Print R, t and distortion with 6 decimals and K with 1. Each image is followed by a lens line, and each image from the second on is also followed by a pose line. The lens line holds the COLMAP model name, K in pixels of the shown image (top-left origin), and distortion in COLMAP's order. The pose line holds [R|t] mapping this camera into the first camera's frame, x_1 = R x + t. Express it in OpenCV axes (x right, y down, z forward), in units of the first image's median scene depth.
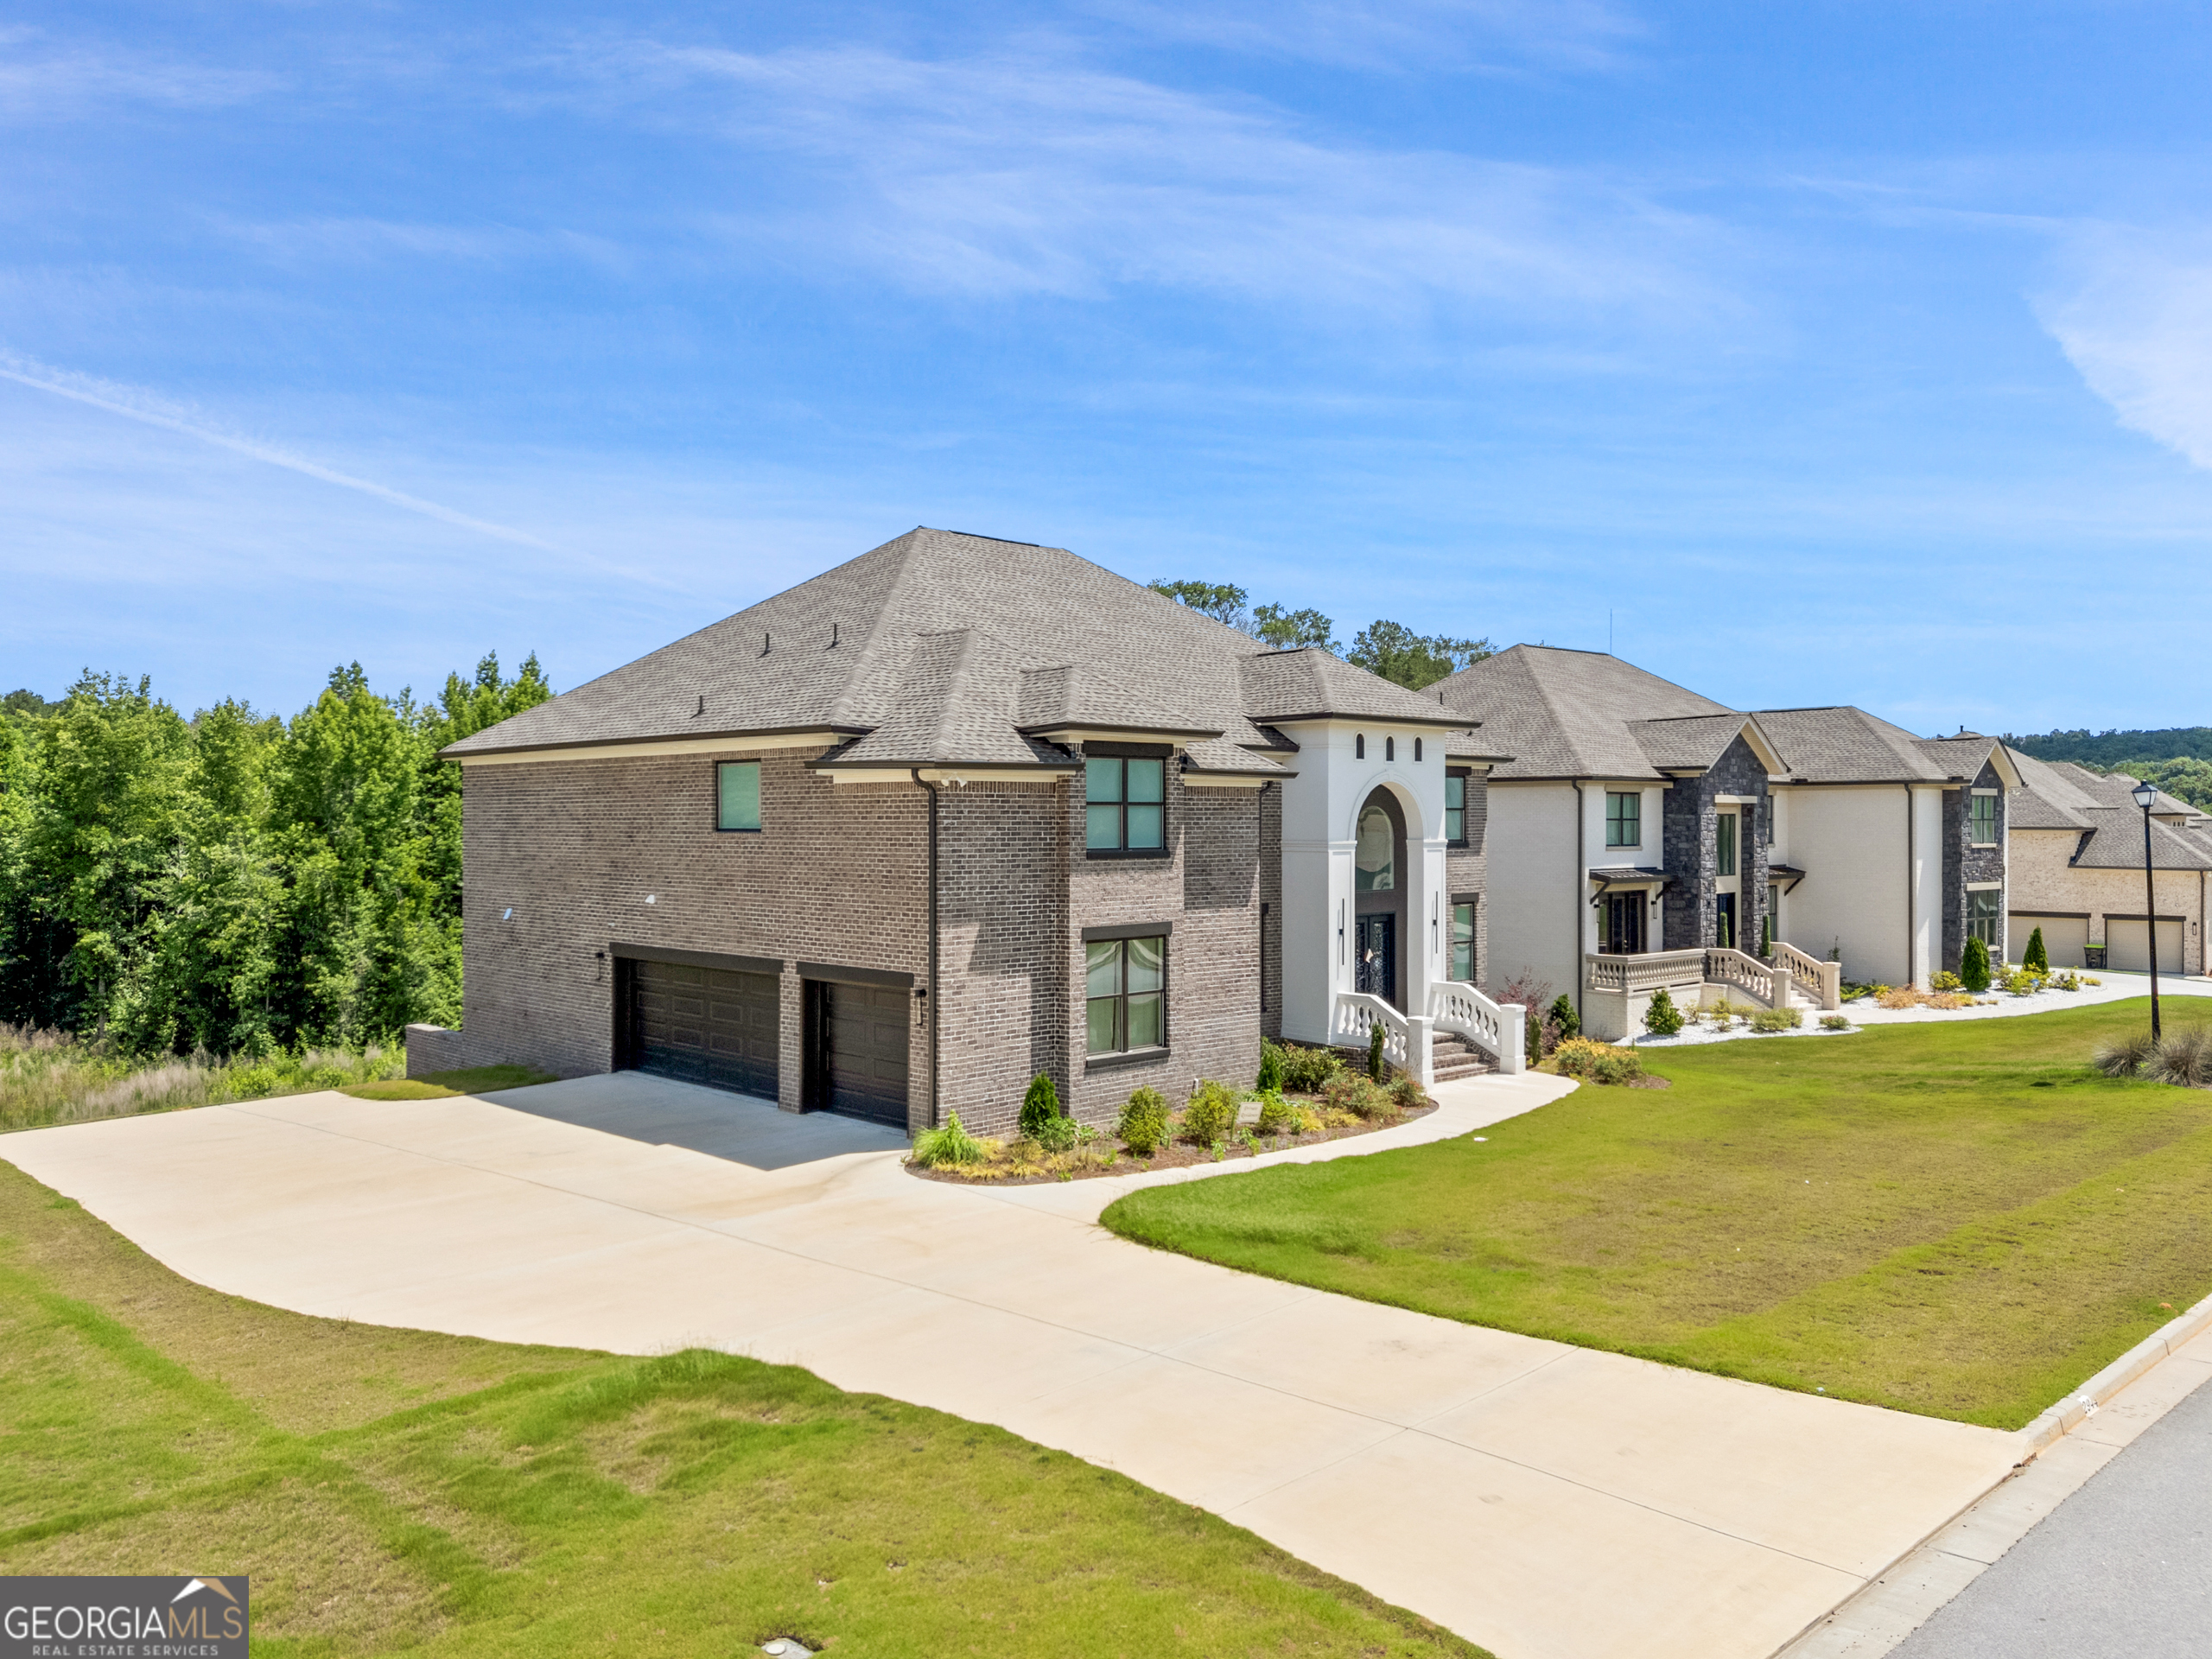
lens RADIAL K [[1679.1, 0, 1106.0], [0, 1679.1, 829.5], [0, 0, 1]] dist [0.035560, -0.007347]
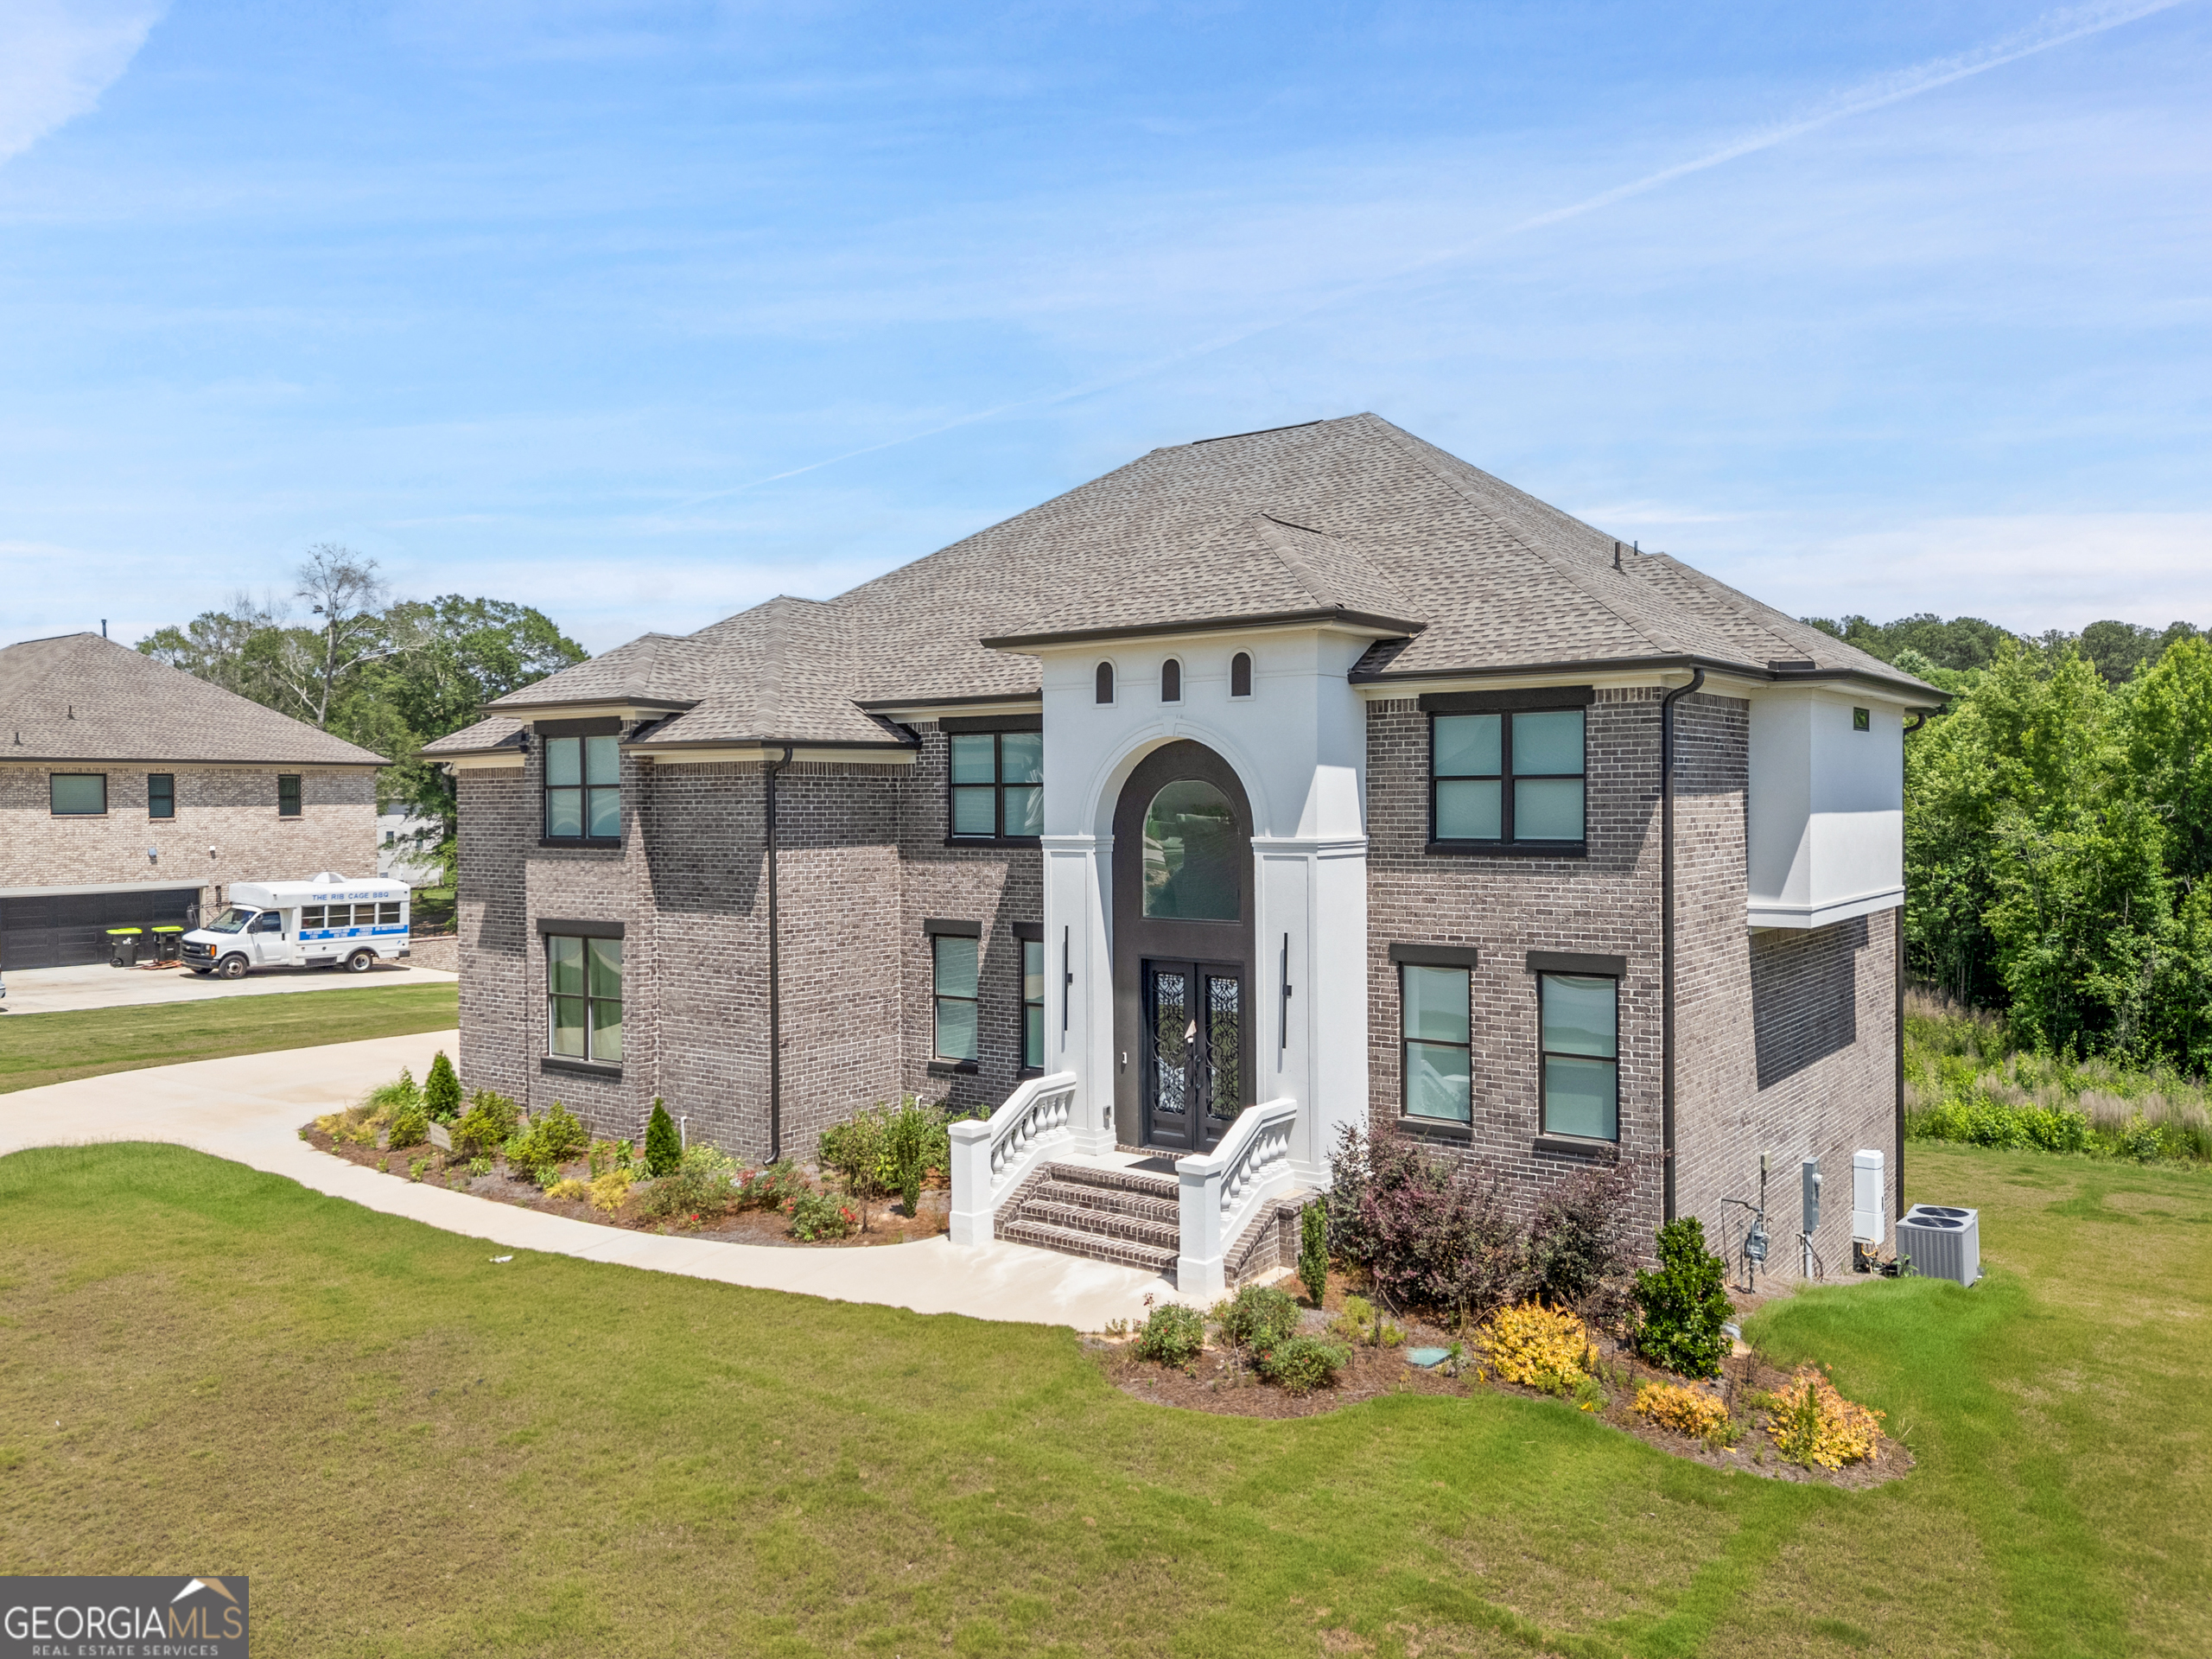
lens RADIAL K [[1575.6, 0, 1148.8], [0, 1575.6, 822.9], [0, 0, 1]] dist [0.053729, -0.002237]
pose [[0.175507, 0.010273, -0.984425, 0.885849], [-0.001271, 0.999947, 0.010209, -0.004809], [0.984477, -0.000540, 0.175511, 1.121544]]
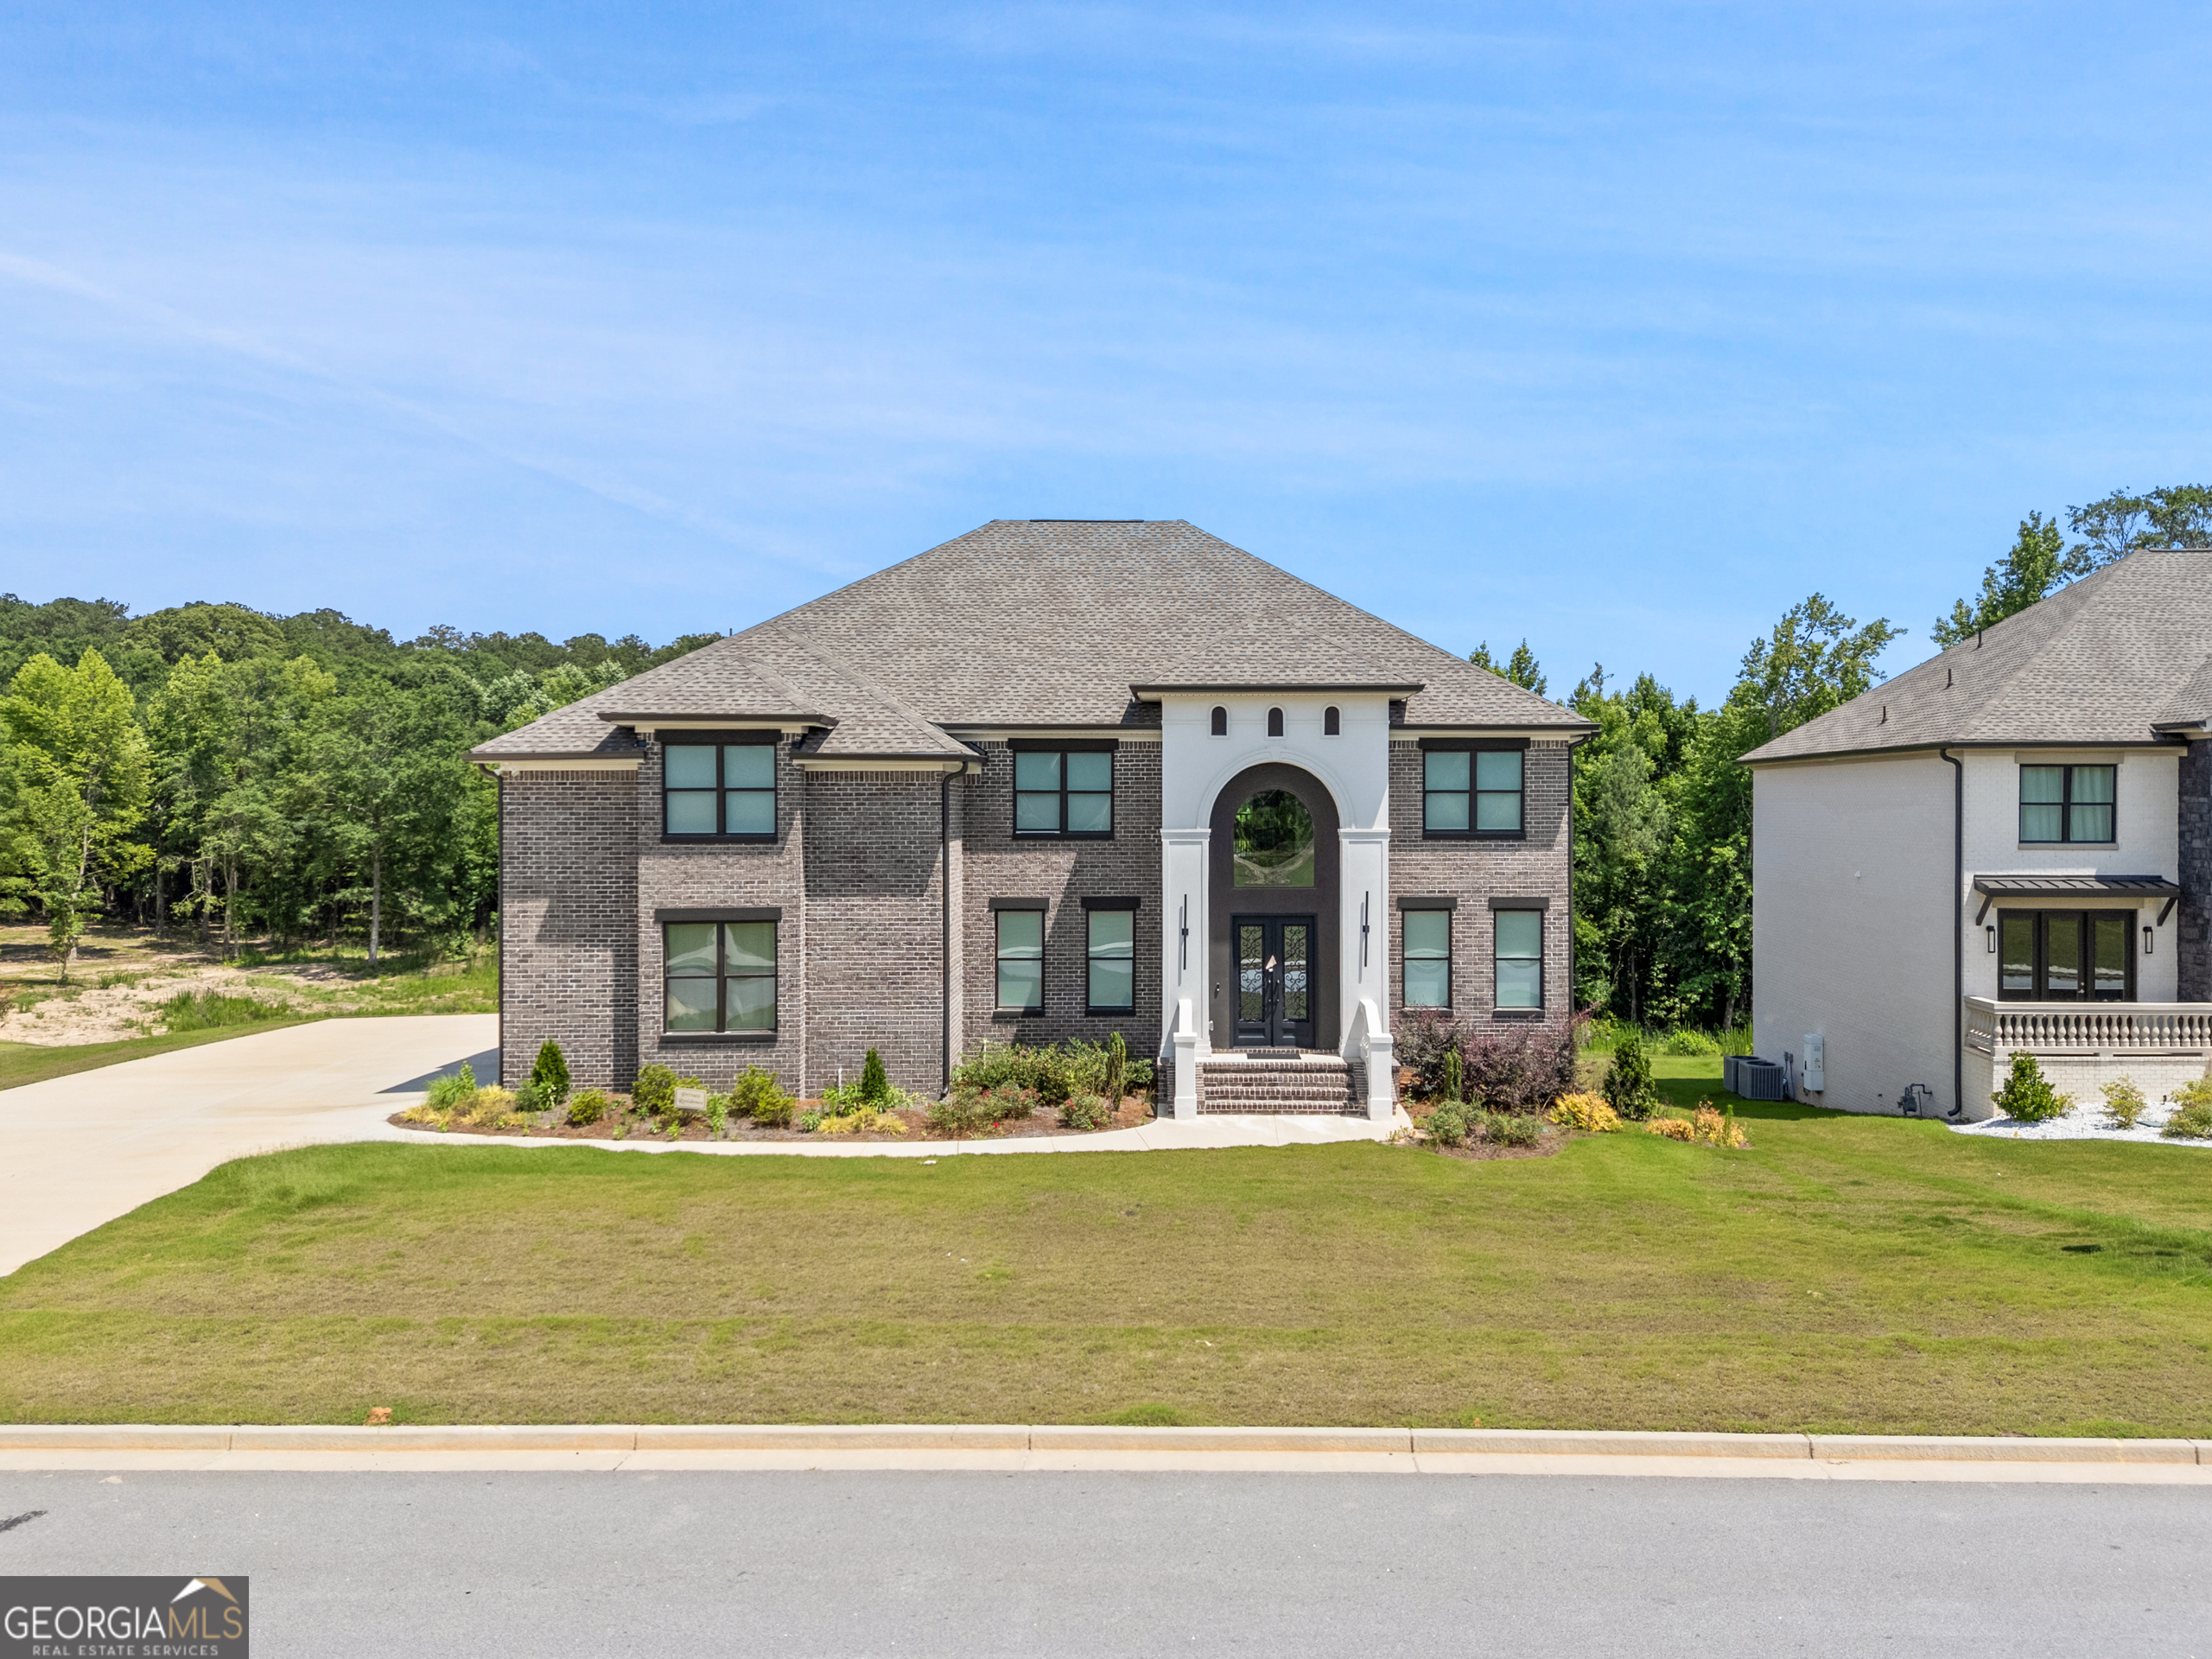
lens RADIAL K [[1575.6, 0, 1148.8], [0, 1575.6, 822.9], [0, 0, 1]] dist [0.053729, -0.002237]
pose [[0.721323, 0.002214, -0.692595, 0.847605], [-0.002200, 0.999997, 0.000905, 0.003315], [0.692595, 0.000871, 0.721326, 0.472597]]
